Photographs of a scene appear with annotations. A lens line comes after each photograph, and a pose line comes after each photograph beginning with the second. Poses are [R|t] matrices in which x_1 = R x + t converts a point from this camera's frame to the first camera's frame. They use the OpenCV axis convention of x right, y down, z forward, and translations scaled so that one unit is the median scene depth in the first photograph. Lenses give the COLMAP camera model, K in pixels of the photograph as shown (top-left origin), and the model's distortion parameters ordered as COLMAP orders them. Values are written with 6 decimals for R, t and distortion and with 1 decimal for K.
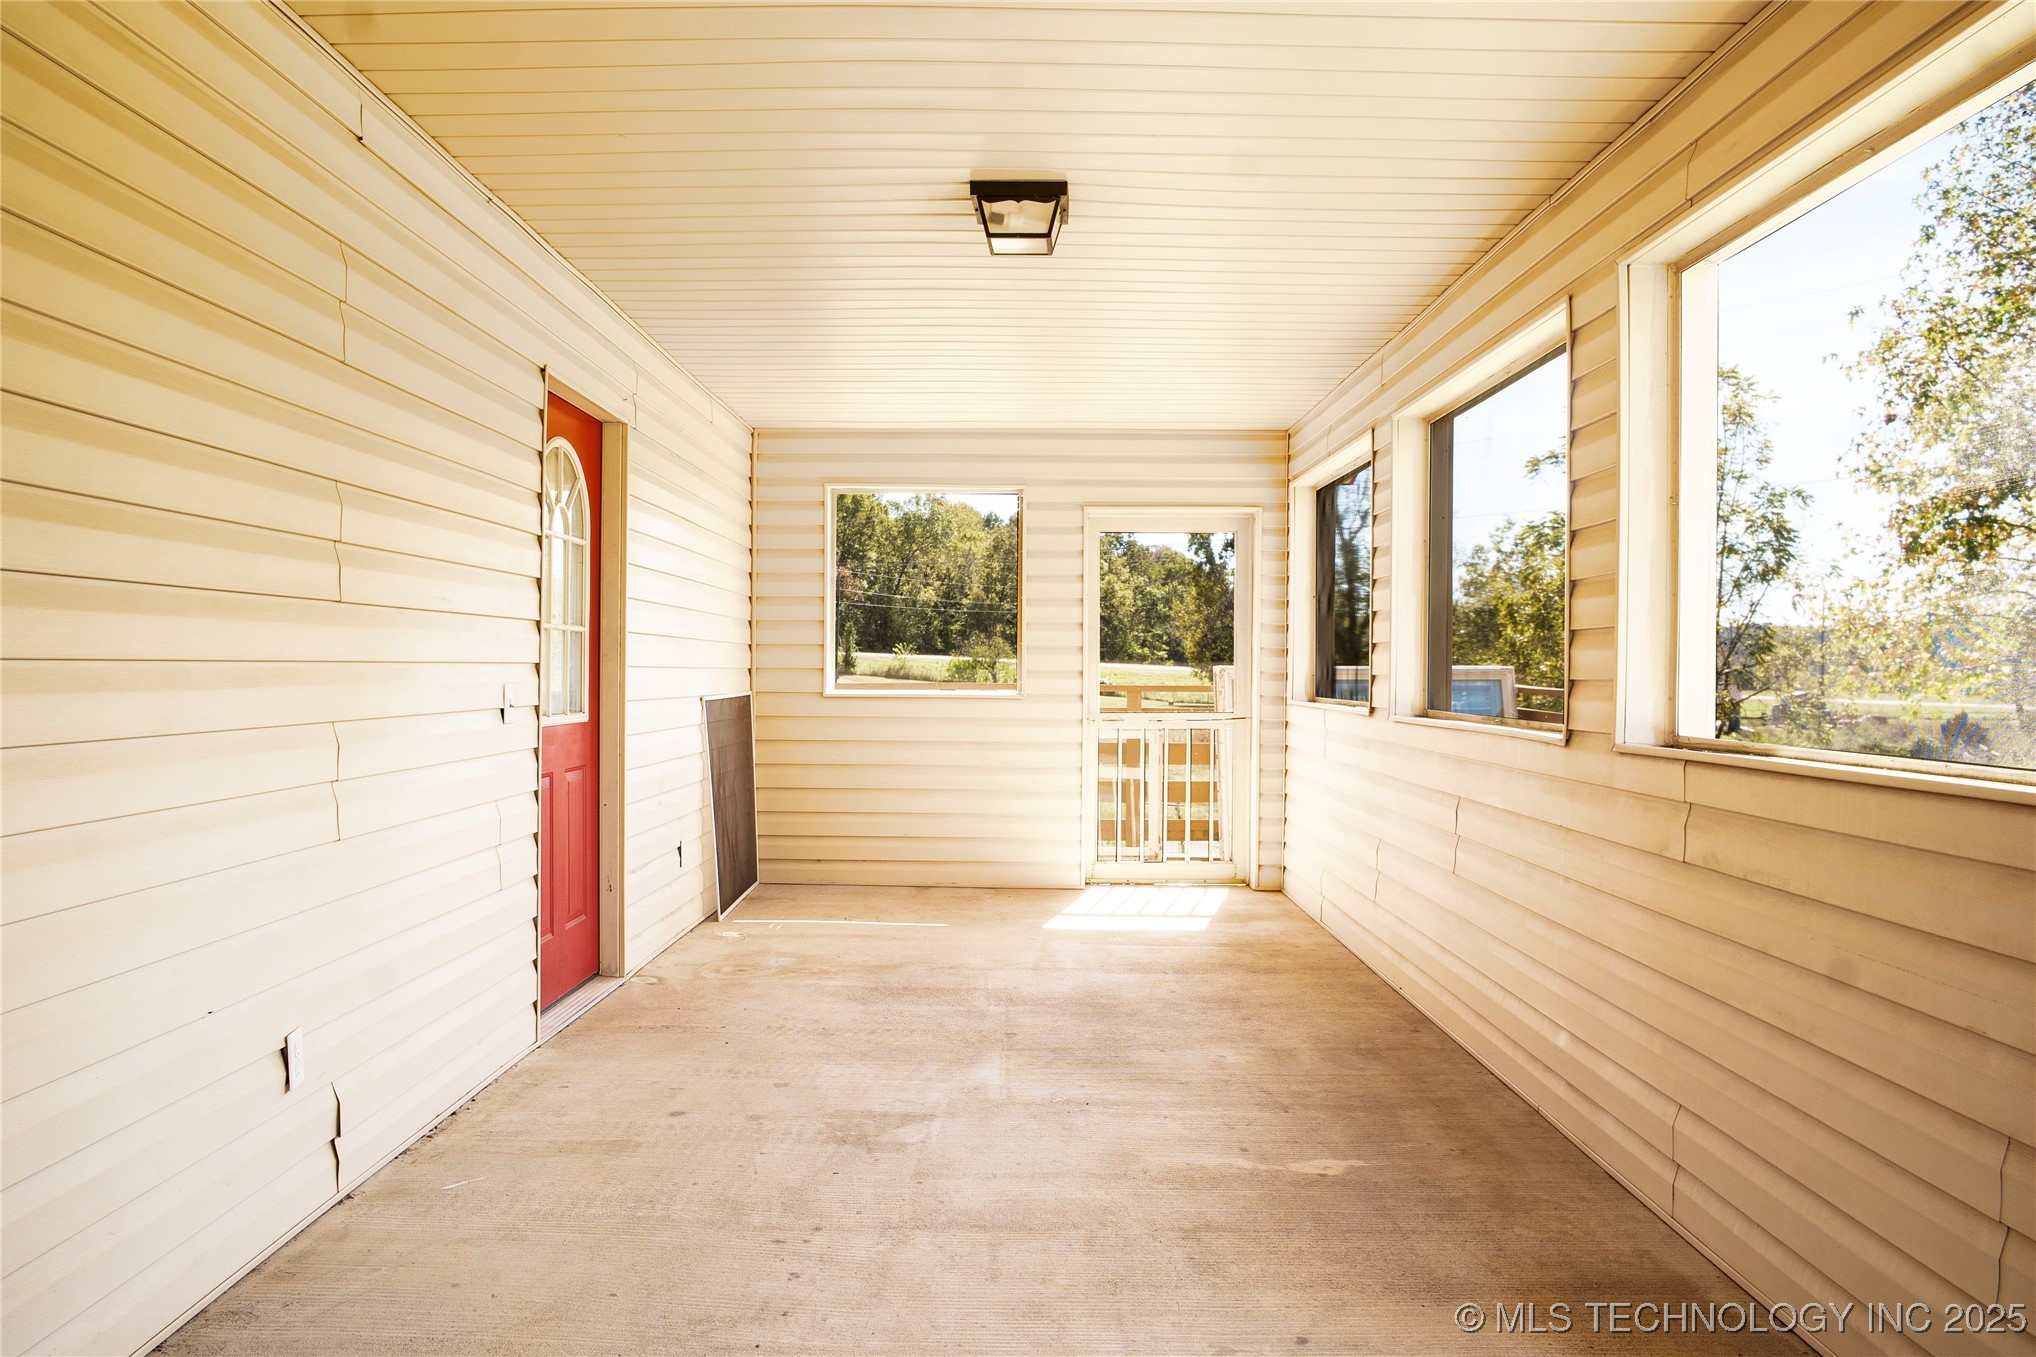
lens RADIAL K [[1430.8, 0, 1018.0], [0, 1430.8, 678.5], [0, 0, 1]] dist [-0.081584, 0.052536]
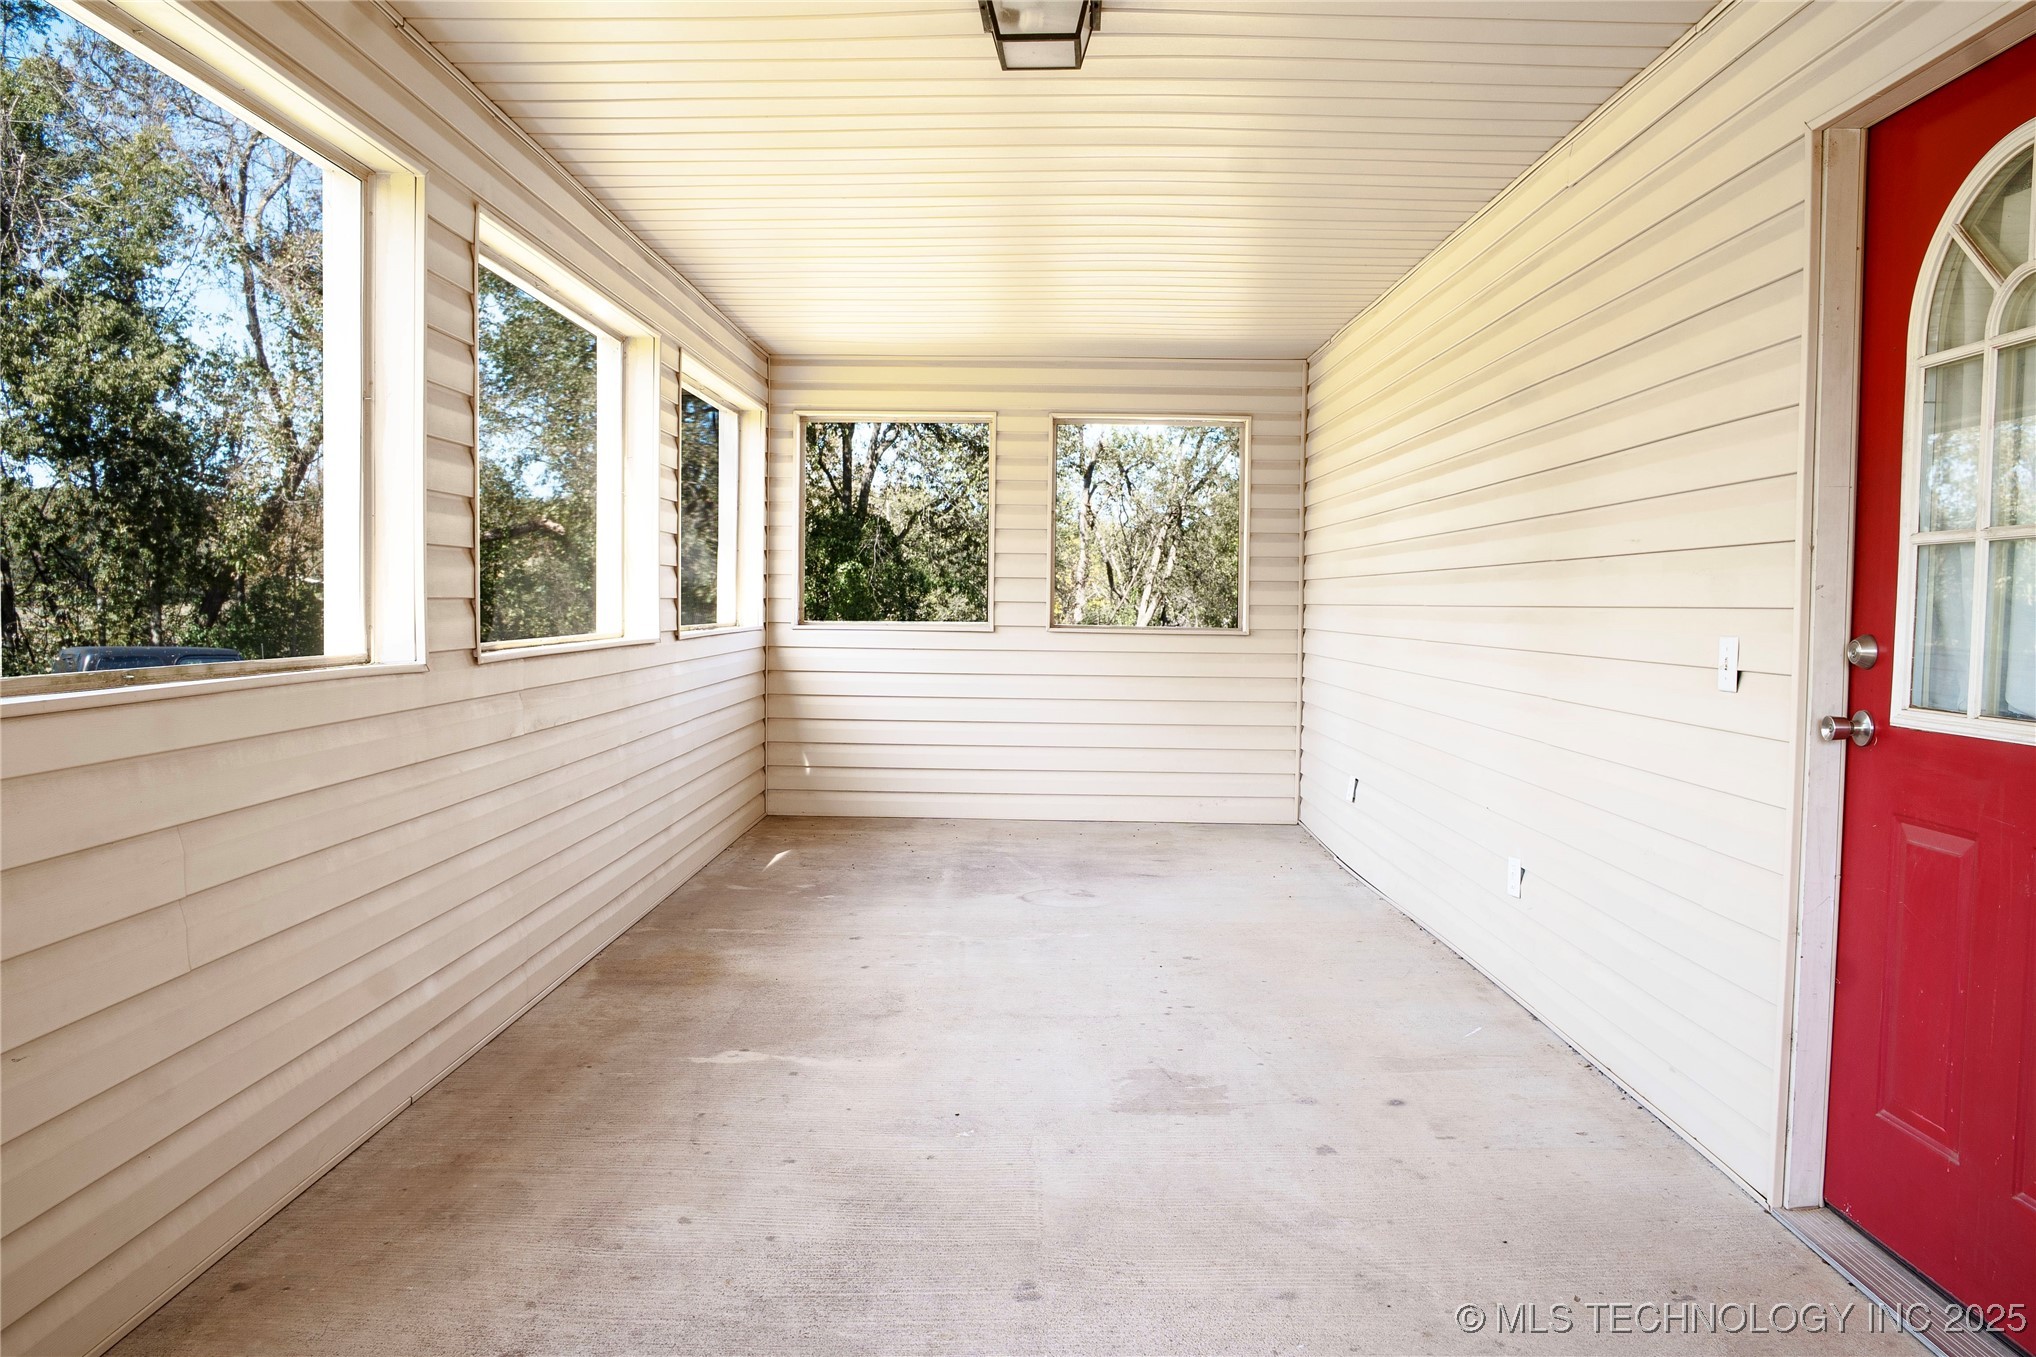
lens RADIAL K [[1430.8, 0, 1018.0], [0, 1430.8, 678.5], [0, 0, 1]] dist [-0.081584, 0.052536]
pose [[-0.999716, -0.022836, 0.006847, -0.000058], [-0.022379, 0.997909, 0.060630, -0.012031], [-0.008218, 0.060460, -0.998137, 2.004466]]
